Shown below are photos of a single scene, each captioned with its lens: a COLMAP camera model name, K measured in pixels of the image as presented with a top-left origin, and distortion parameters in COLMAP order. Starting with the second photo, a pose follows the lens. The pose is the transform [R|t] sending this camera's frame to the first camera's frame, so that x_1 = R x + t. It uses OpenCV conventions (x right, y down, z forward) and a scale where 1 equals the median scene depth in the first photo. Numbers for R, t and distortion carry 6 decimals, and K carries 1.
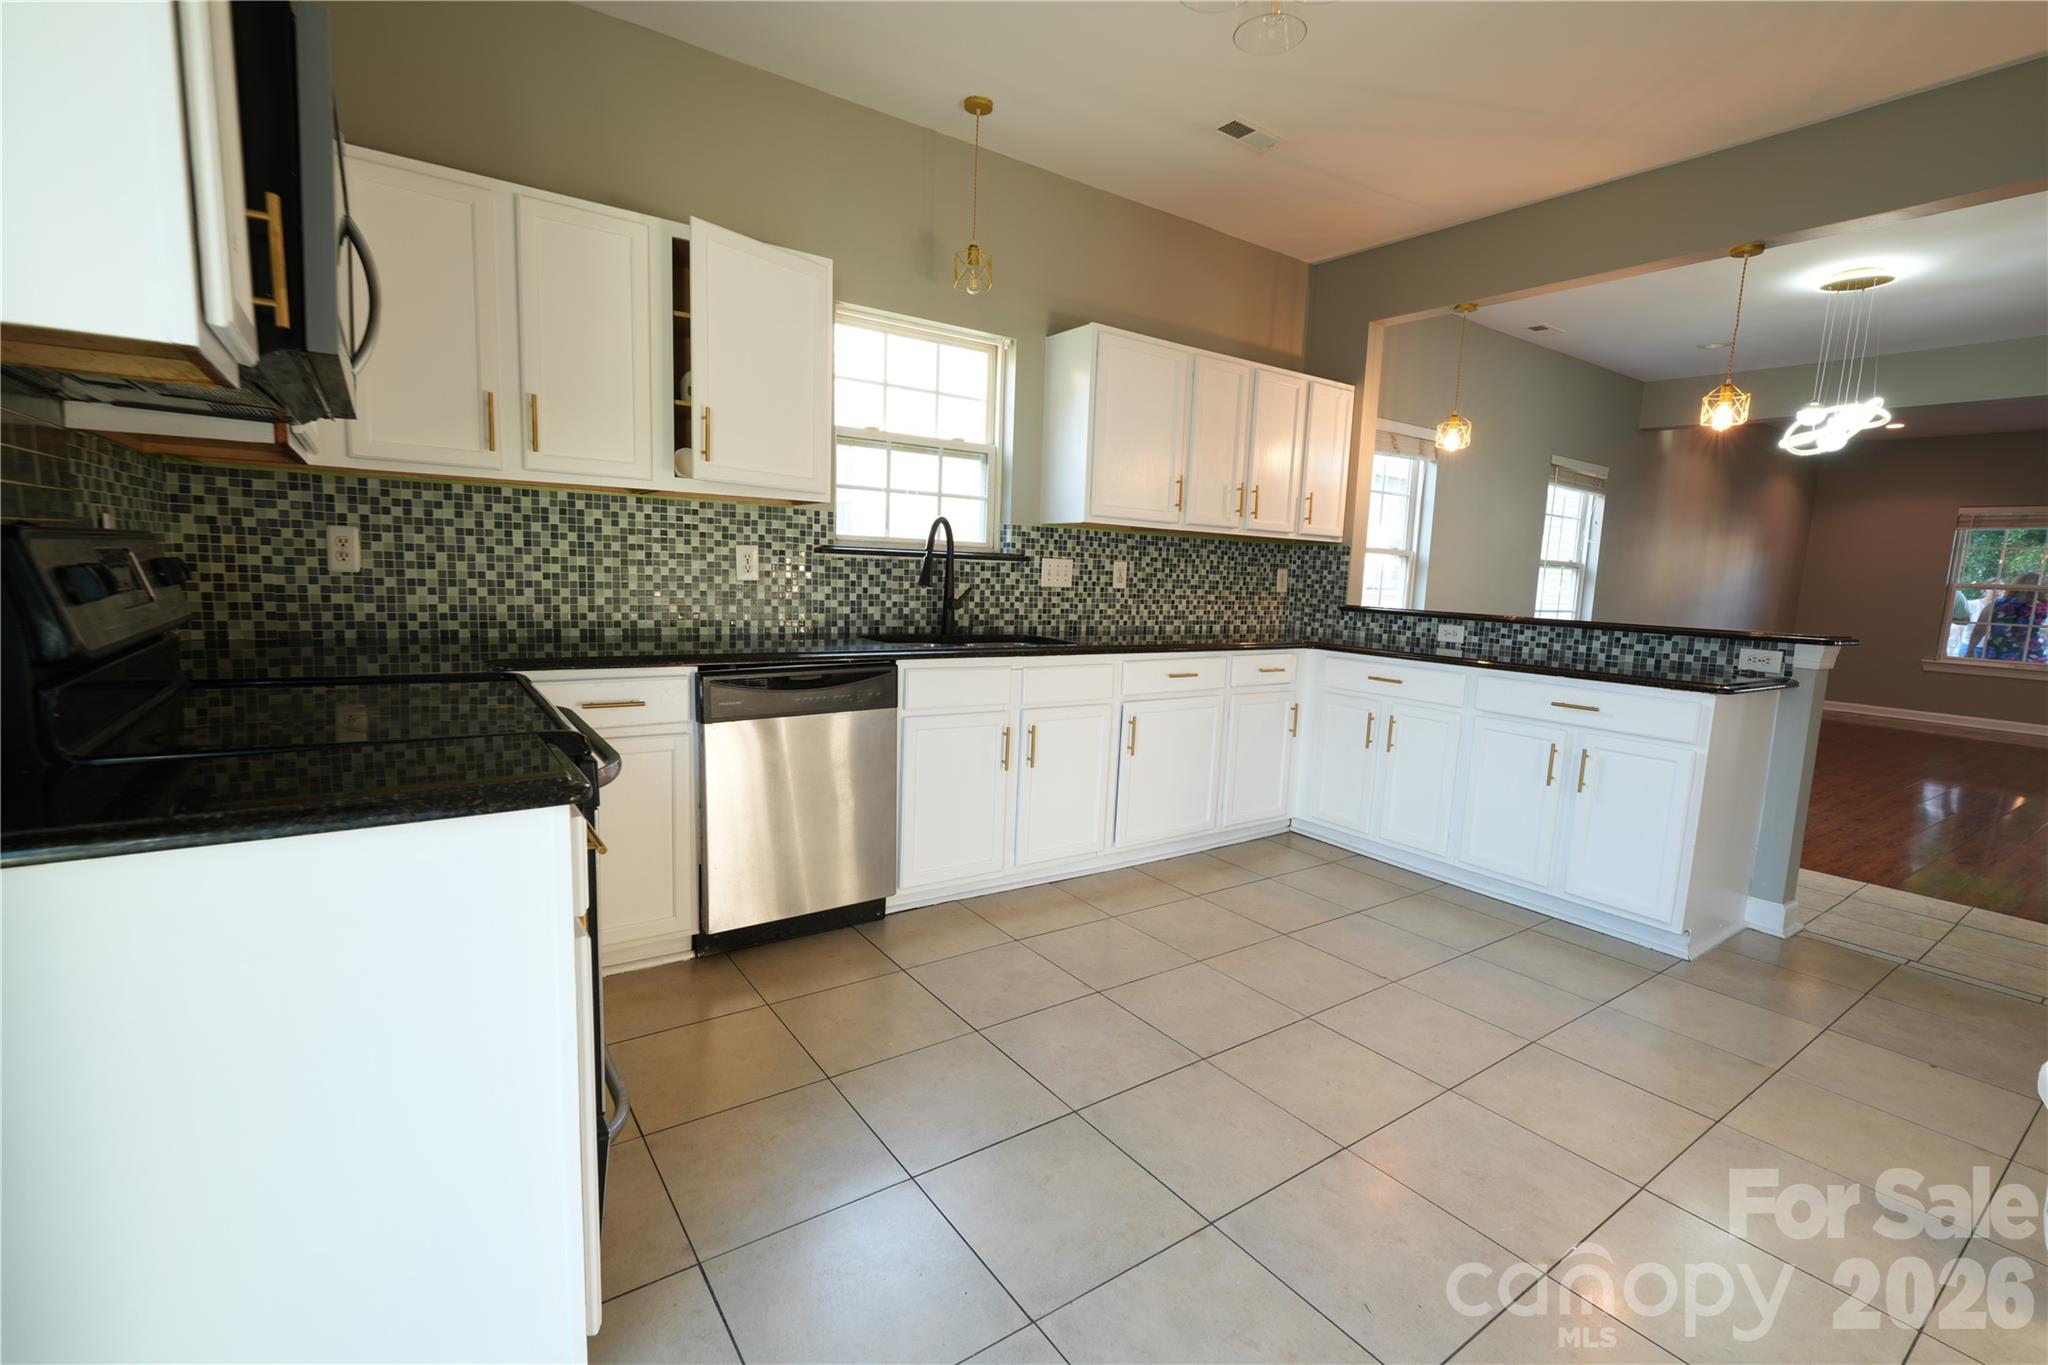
lens RADIAL K [[904.4, 0, 1027.5], [0, 904.4, 688.6], [0, 0, 1]] dist [0.000653, 0.000073]
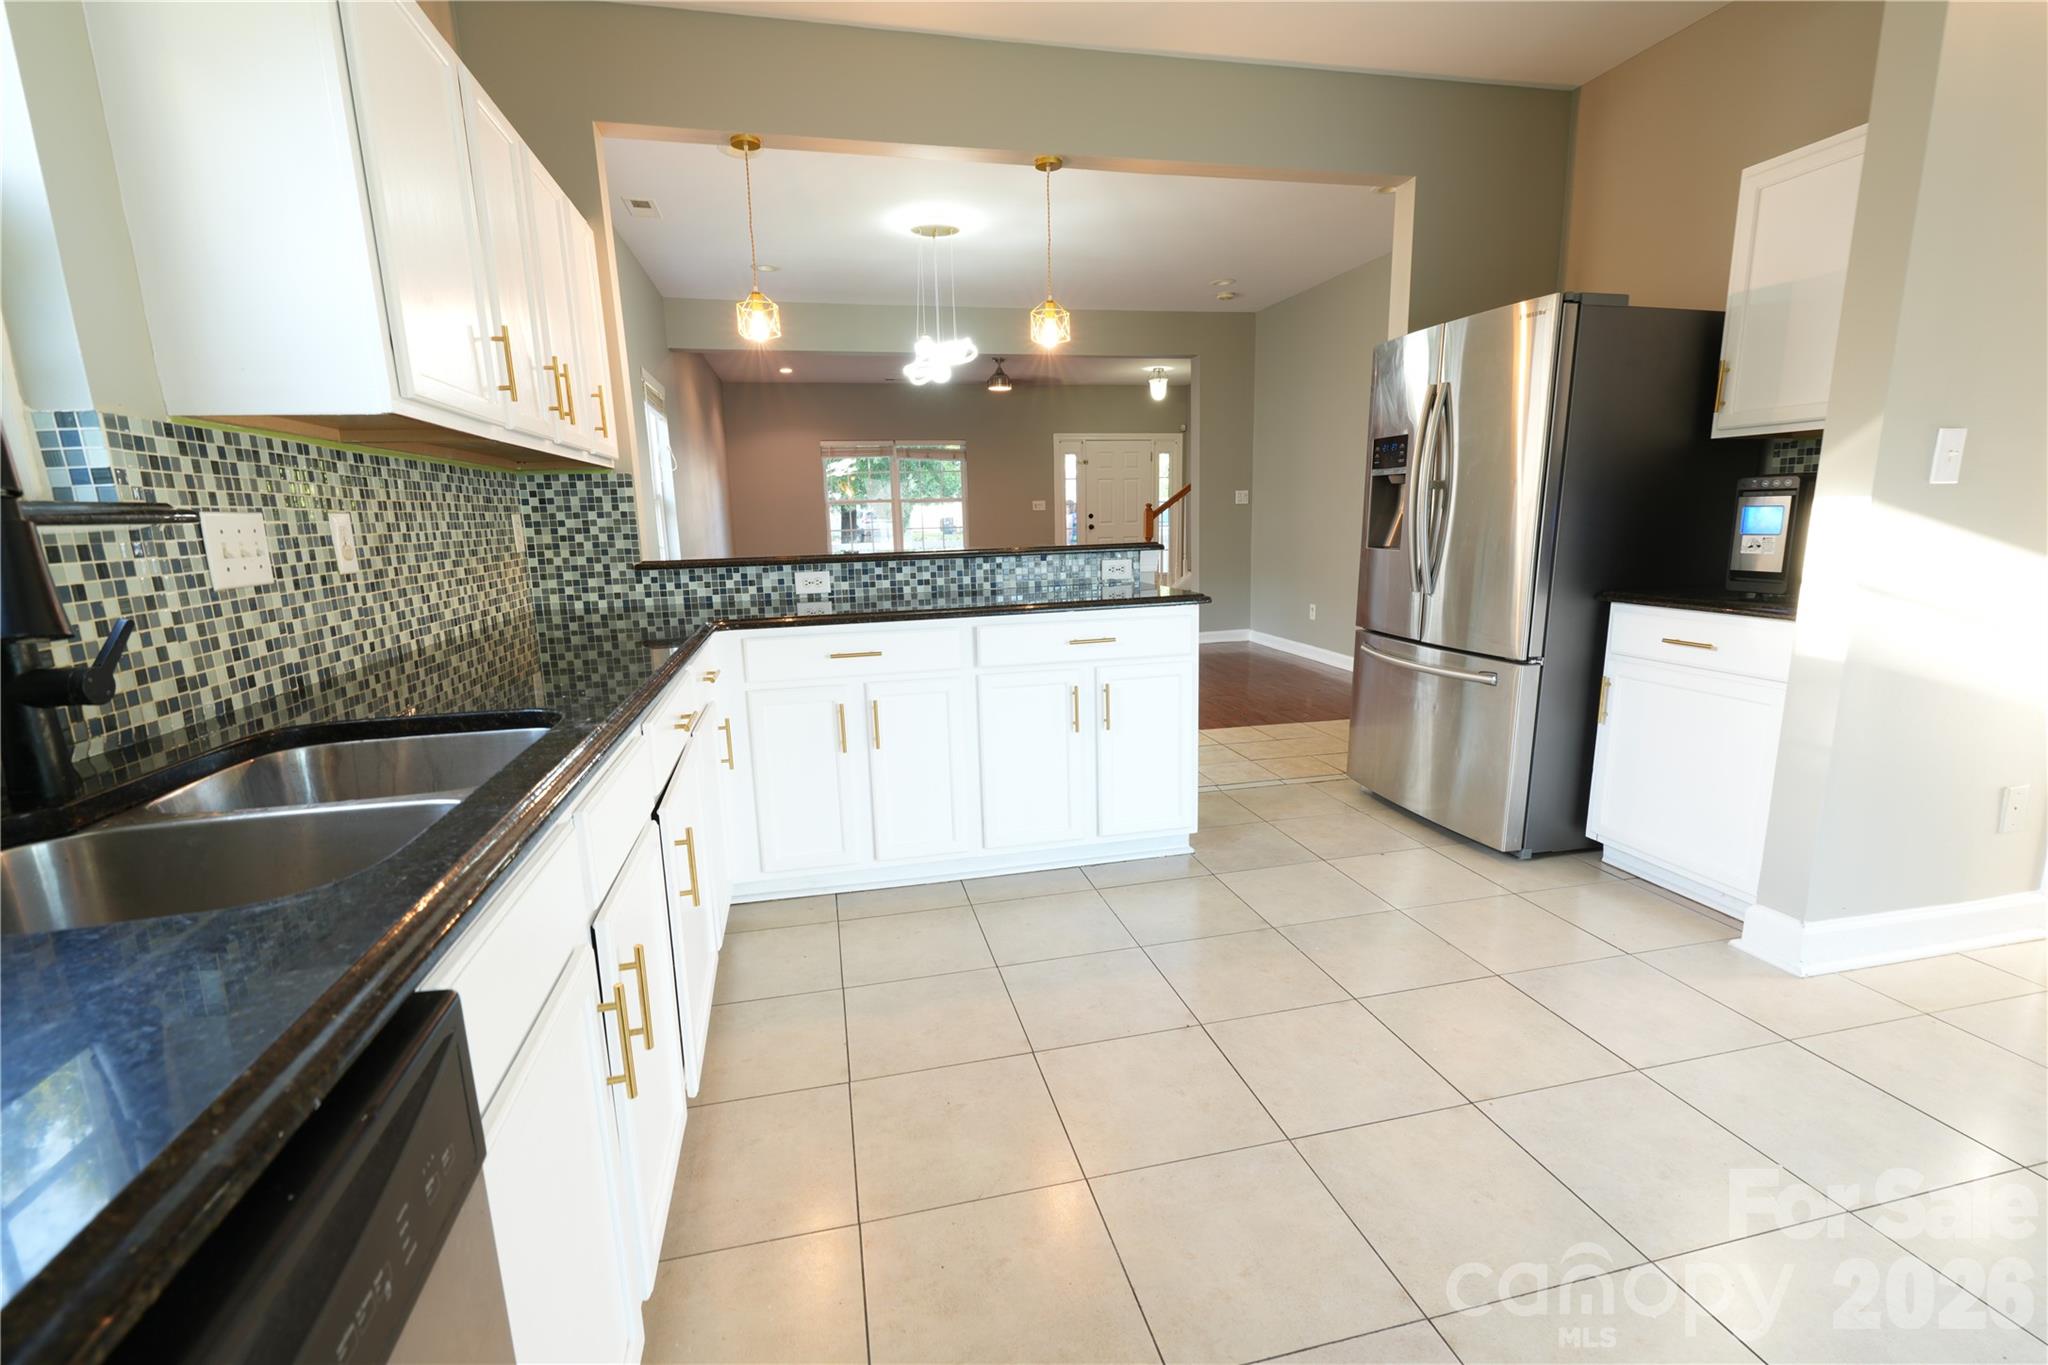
lens RADIAL K [[904.4, 0, 1027.5], [0, 904.4, 688.6], [0, 0, 1]] dist [0.000653, 0.000073]
pose [[0.373161, -0.227540, 0.899431, -0.196578], [0.165726, 0.970214, 0.176689, -0.082113], [-0.912845, 0.083126, 0.399756, 0.540807]]
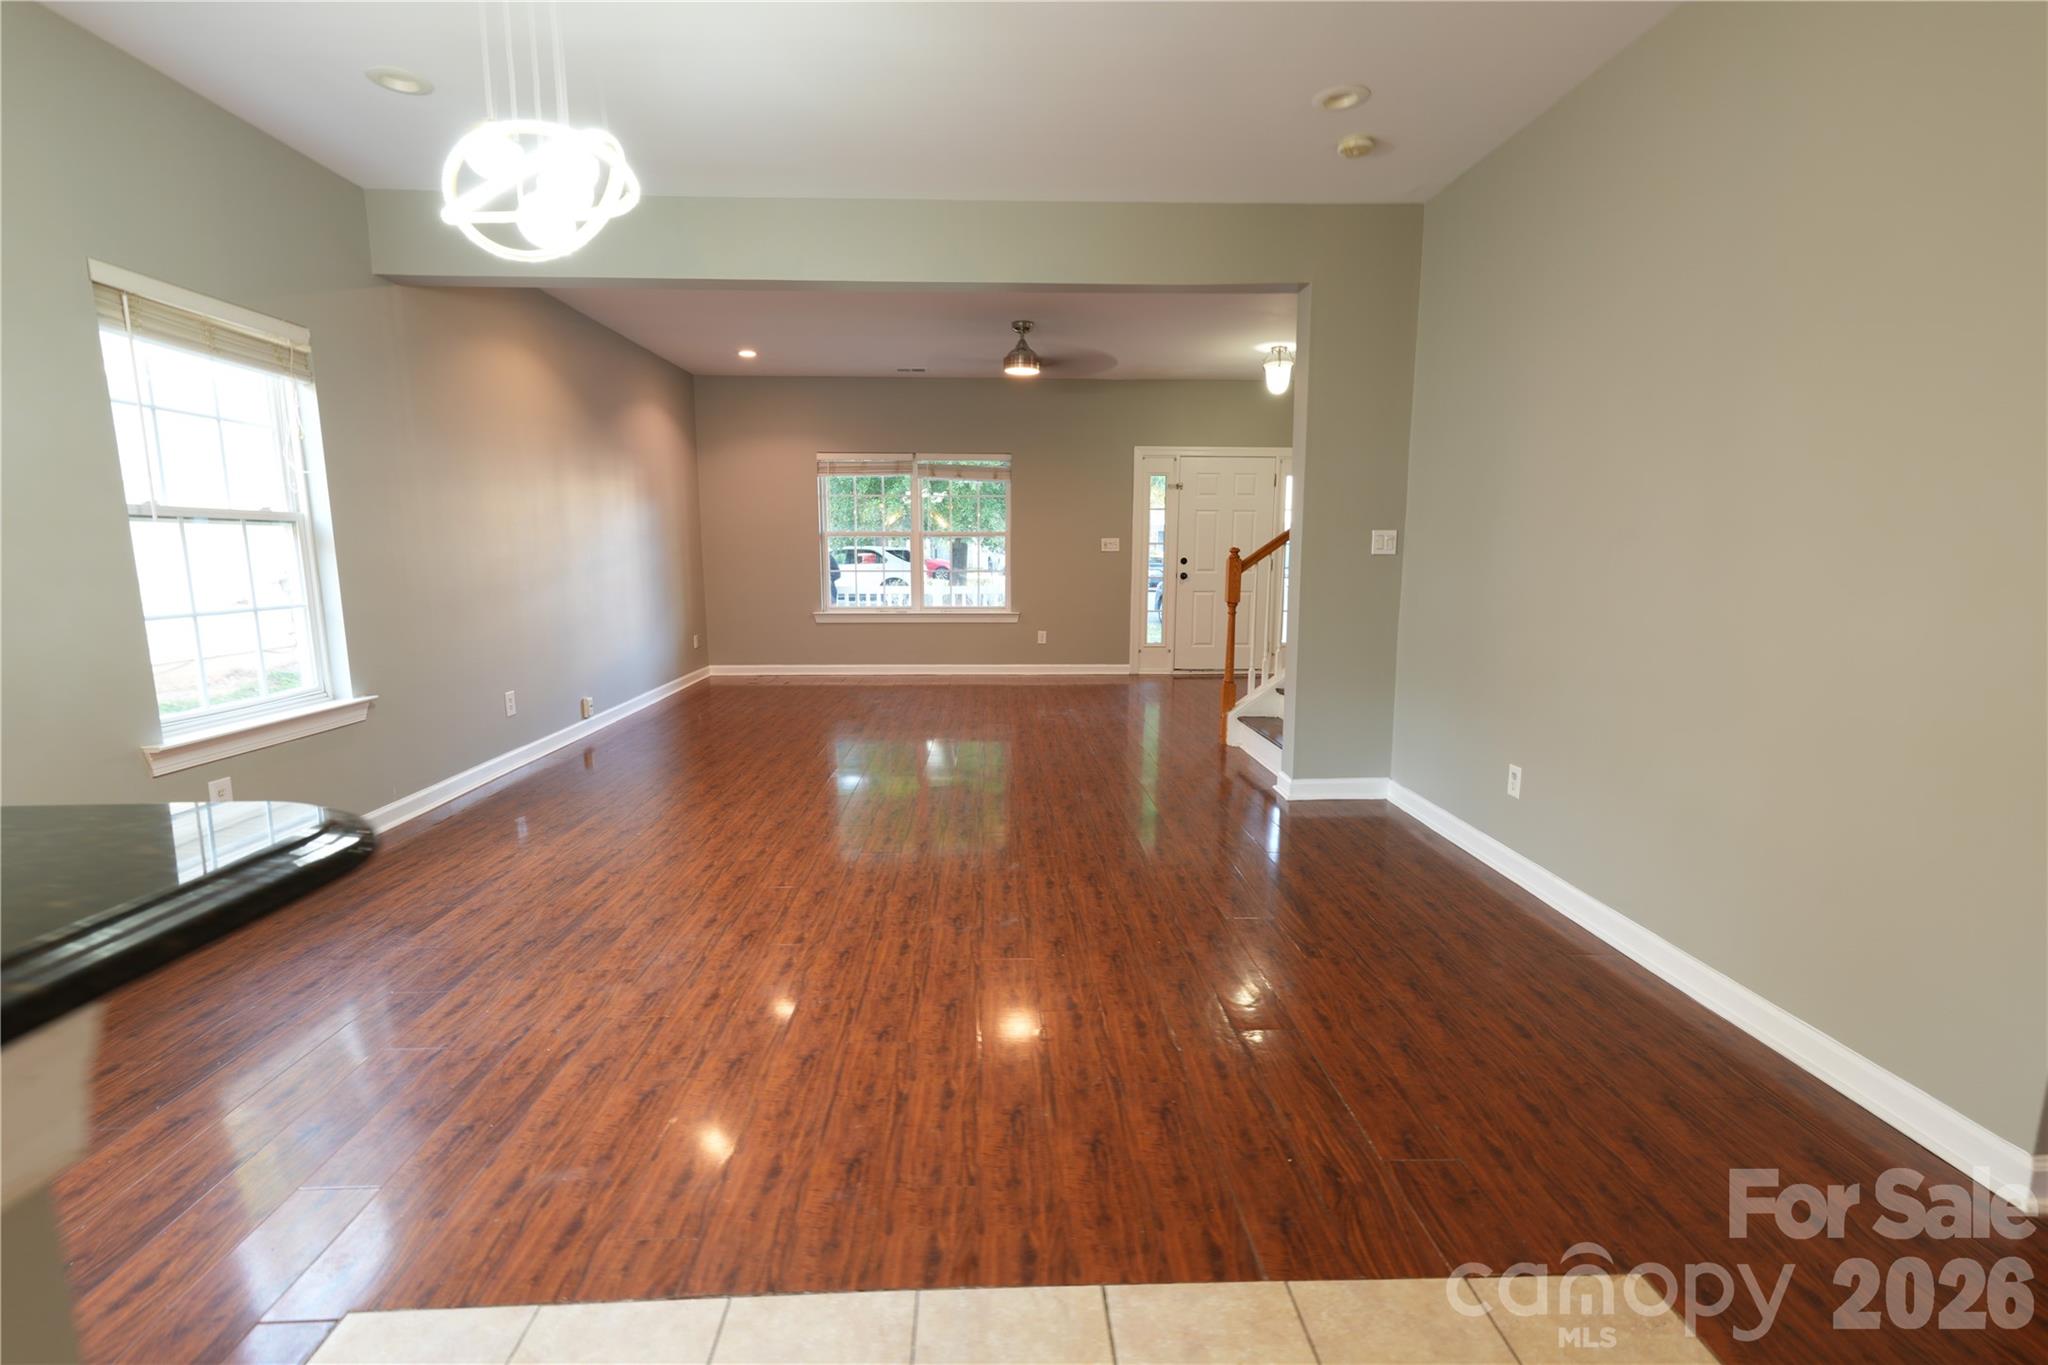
lens RADIAL K [[904.4, 0, 1027.5], [0, 904.4, 688.6], [0, 0, 1]] dist [0.000653, 0.000073]
pose [[0.541035, -0.170807, 0.823472, 0.678648], [0.136372, 0.984017, 0.114509, -0.070932], [-0.829870, 0.050345, 0.555681, 0.627033]]
